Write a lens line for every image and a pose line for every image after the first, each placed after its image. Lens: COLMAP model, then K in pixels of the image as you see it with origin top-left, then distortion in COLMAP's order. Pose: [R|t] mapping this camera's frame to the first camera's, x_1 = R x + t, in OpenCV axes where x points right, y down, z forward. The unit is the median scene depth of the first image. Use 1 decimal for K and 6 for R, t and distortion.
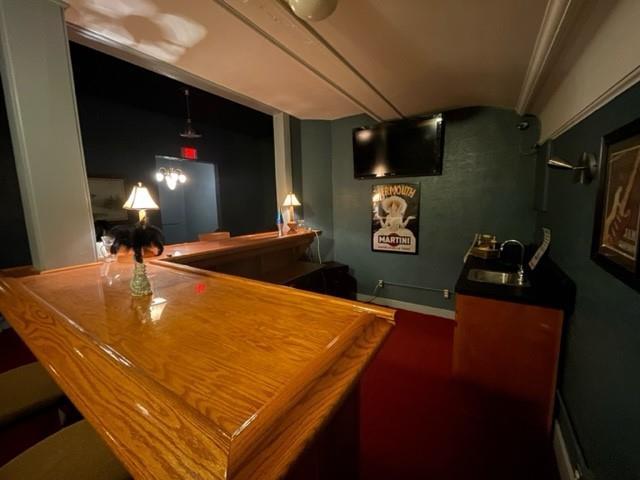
lens RADIAL K [[261.9, 0, 317.5], [0, 261.9, 235.9], [0, 0, 1]] dist [0.002214, 0.000128]
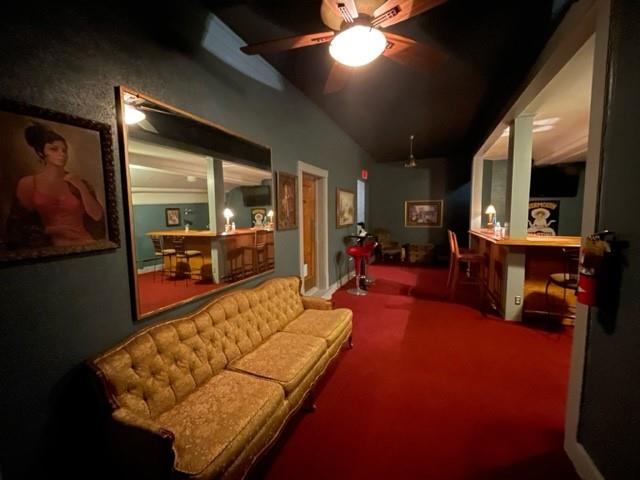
lens RADIAL K [[261.9, 0, 320.3], [0, 261.9, 236.2], [0, 0, 1]] dist [0.002214, 0.000128]
pose [[0.984541, -0.004504, 0.175095, -1.392783], [0.012129, 0.999023, -0.042502, 0.080323], [-0.174732, 0.043969, 0.983634, -0.390814]]
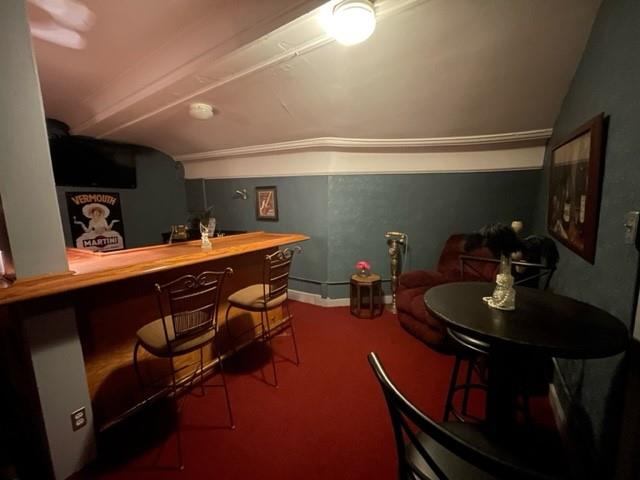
lens RADIAL K [[261.9, 0, 317.7], [0, 261.9, 237.6], [0, 0, 1]] dist [0.002214, 0.000128]
pose [[0.004407, -0.104011, 0.994566, -0.858820], [0.156330, 0.982419, 0.102048, 0.029316], [-0.987695, 0.155031, 0.020589, 0.046695]]
